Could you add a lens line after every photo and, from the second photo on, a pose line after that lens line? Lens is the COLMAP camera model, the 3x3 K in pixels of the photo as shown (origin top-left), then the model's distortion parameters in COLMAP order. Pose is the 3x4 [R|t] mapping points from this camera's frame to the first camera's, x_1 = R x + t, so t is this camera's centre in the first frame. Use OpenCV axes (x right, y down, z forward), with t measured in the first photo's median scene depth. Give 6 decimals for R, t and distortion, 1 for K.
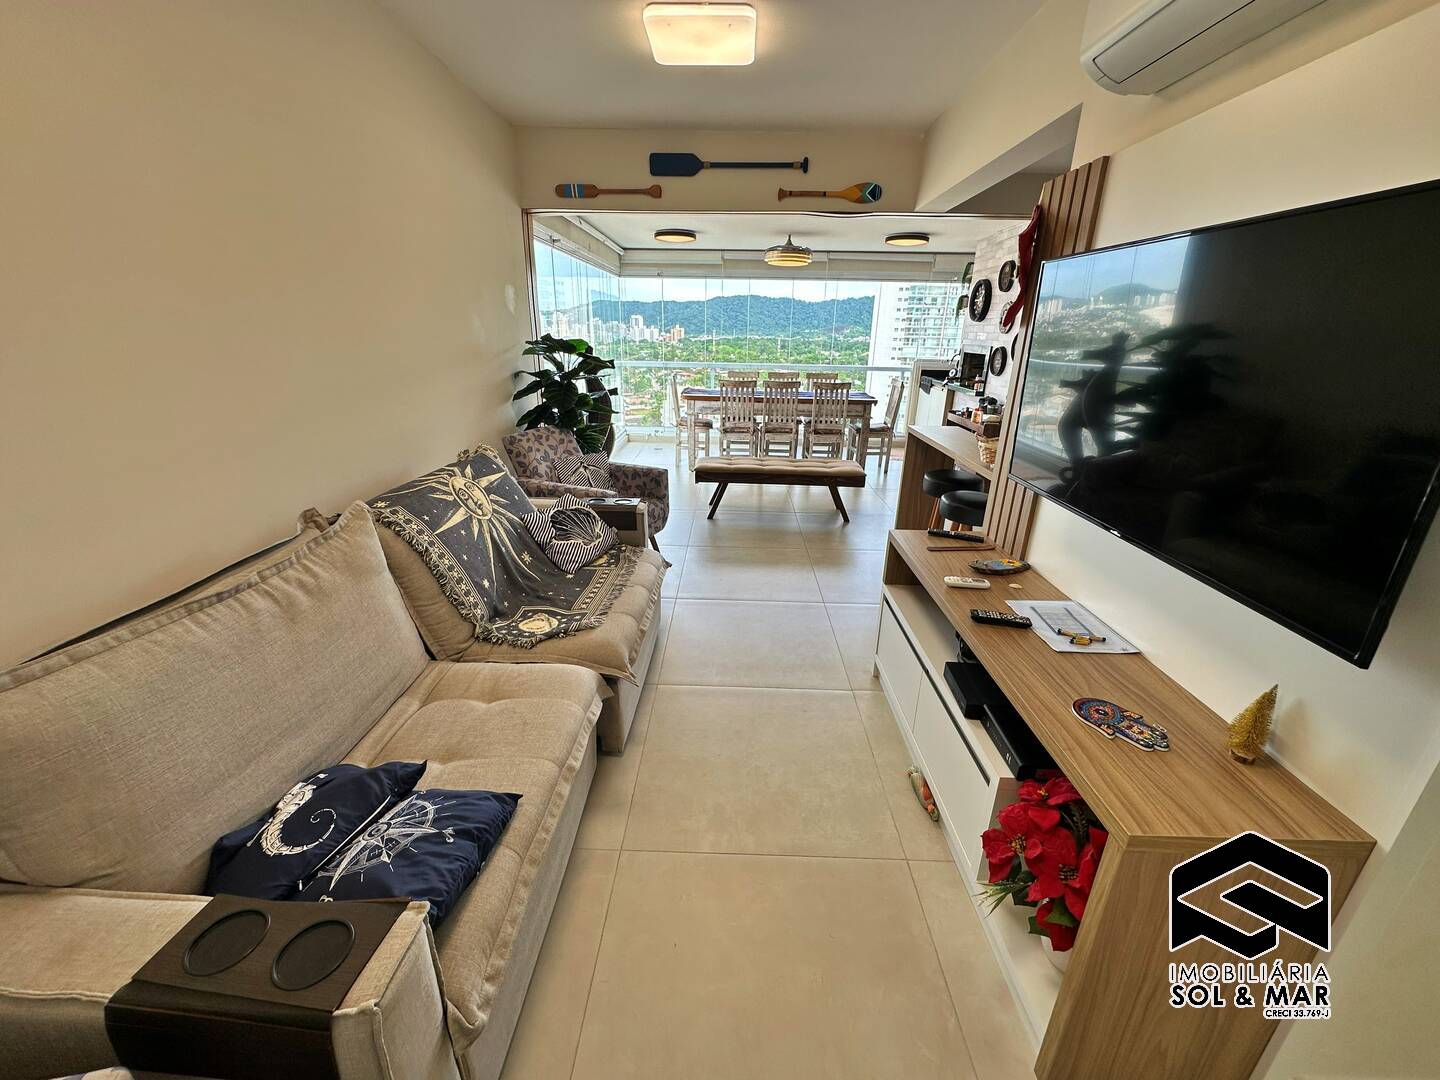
lens RADIAL K [[574.0, 0, 720.7], [0, 574.0, 540.9], [0, 0, 1]] dist [-0.003325, 0.000965]
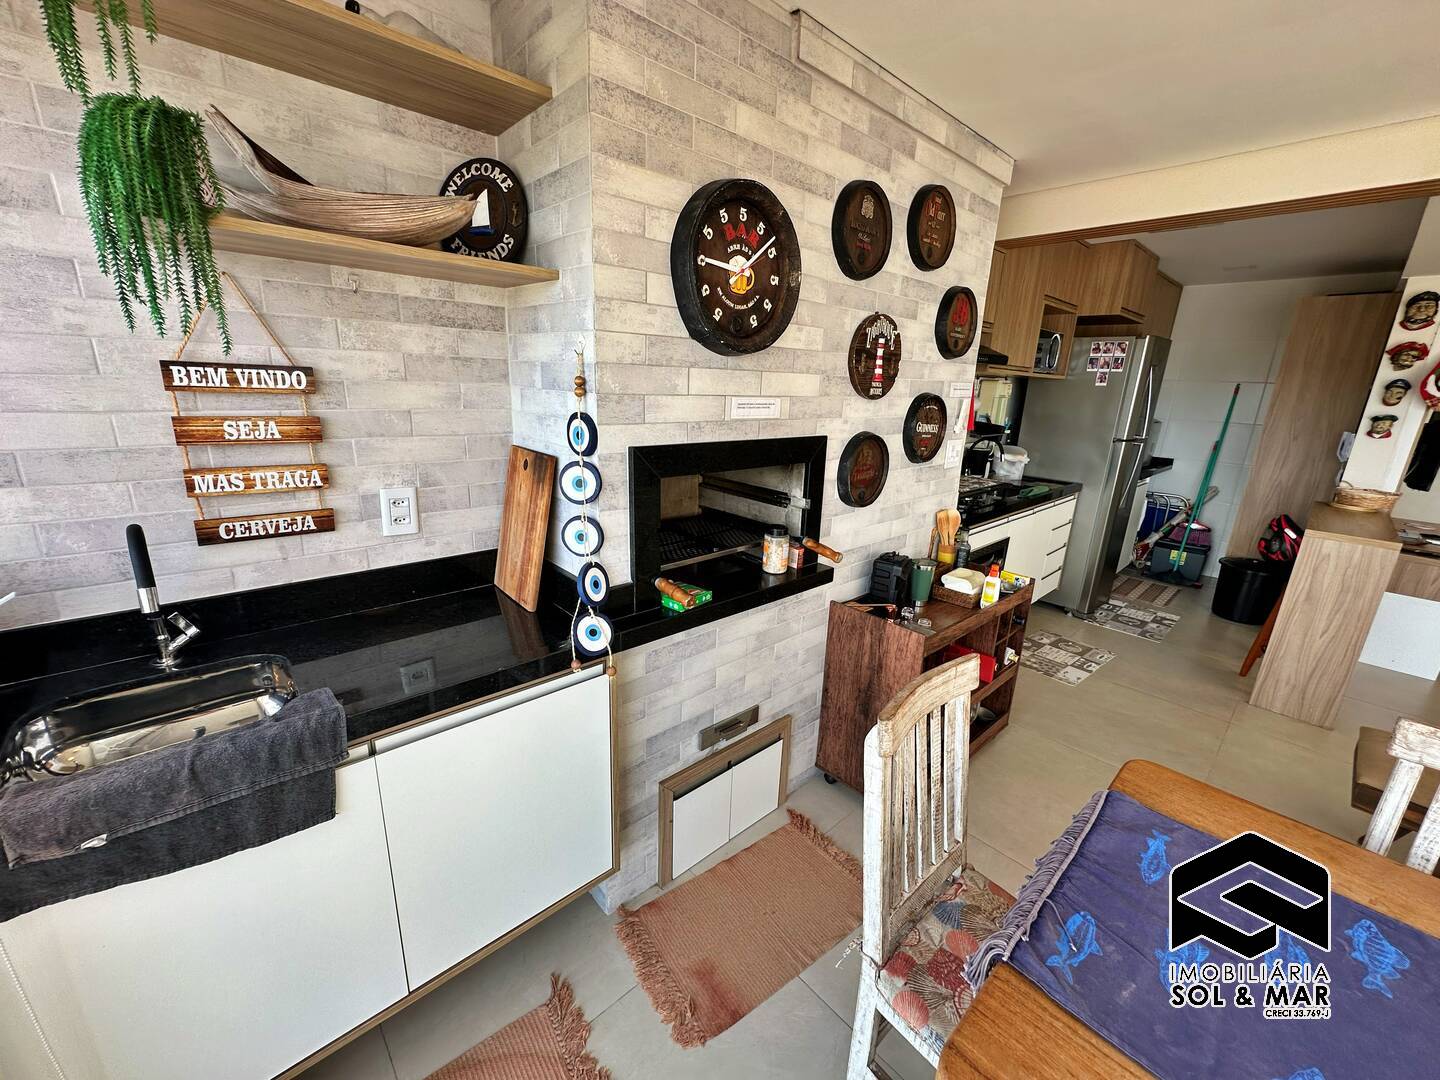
lens RADIAL K [[574.0, 0, 720.2], [0, 574.0, 541.2], [0, 0, 1]] dist [-0.003325, 0.000965]
pose [[-0.693749, -0.239267, 0.679311, 0.500269], [0.202799, 0.840142, 0.503025, -0.855429], [-0.691075, 0.486737, -0.534324, 2.283868]]
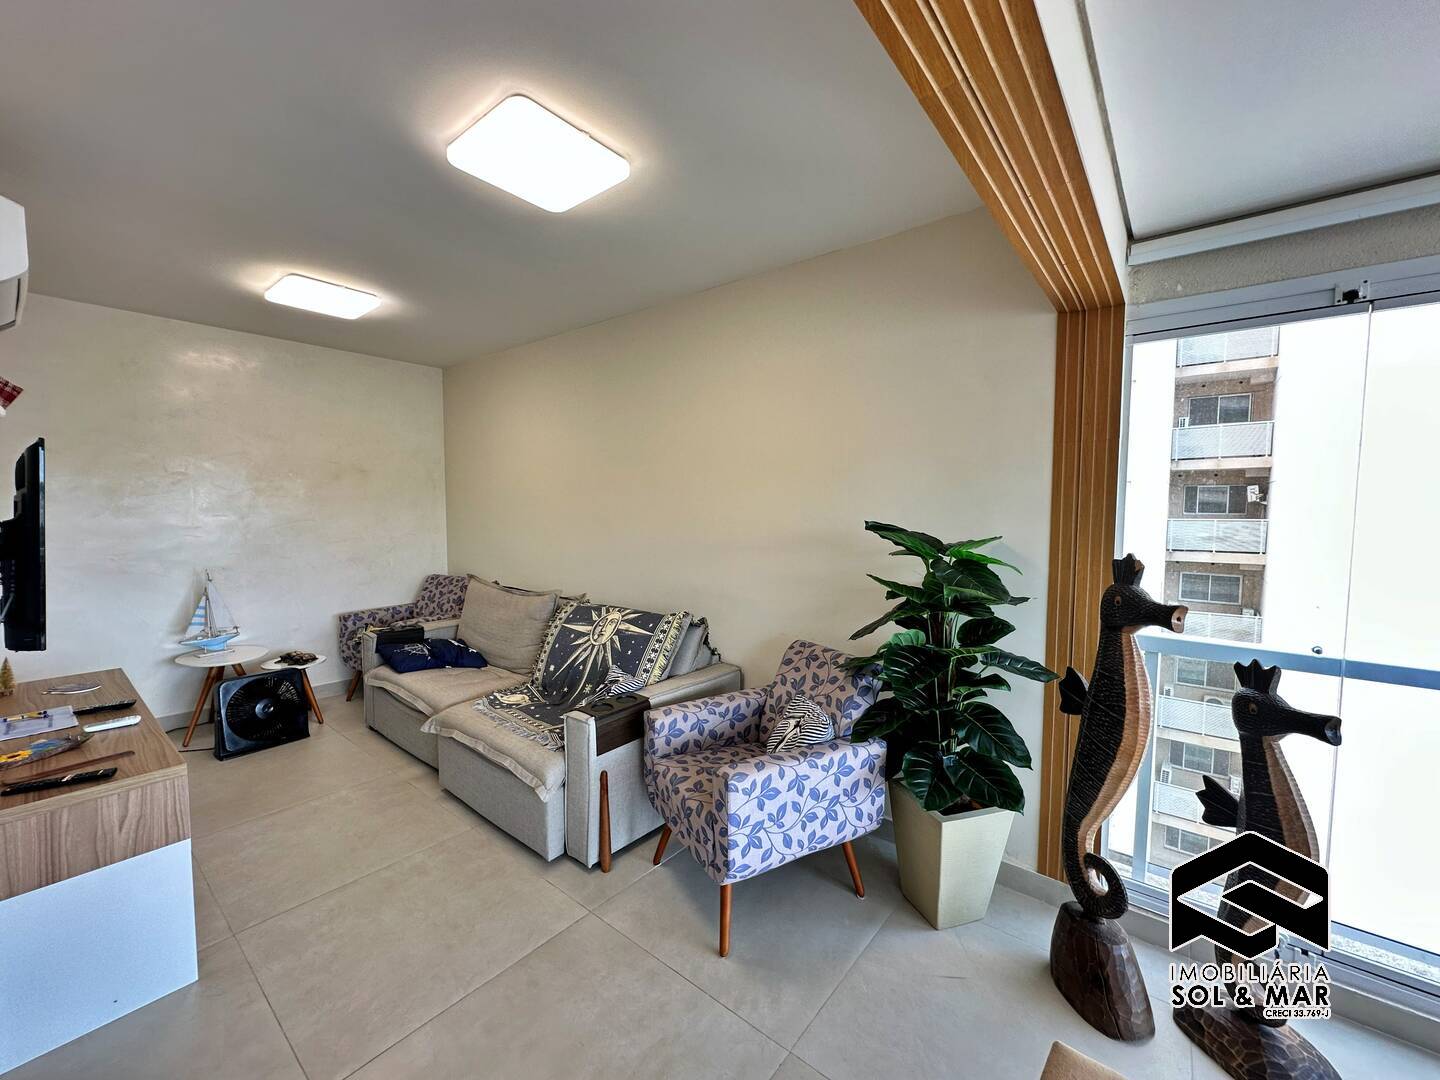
lens RADIAL K [[574.0, 0, 719.9], [0, 574.0, 539.8], [0, 0, 1]] dist [-0.003325, 0.000965]
pose [[-0.610112, 0.025798, -0.791895, 0.358563], [-0.291623, 0.921996, 0.254716, -0.528240], [0.736695, 0.386340, -0.554997, 1.430304]]
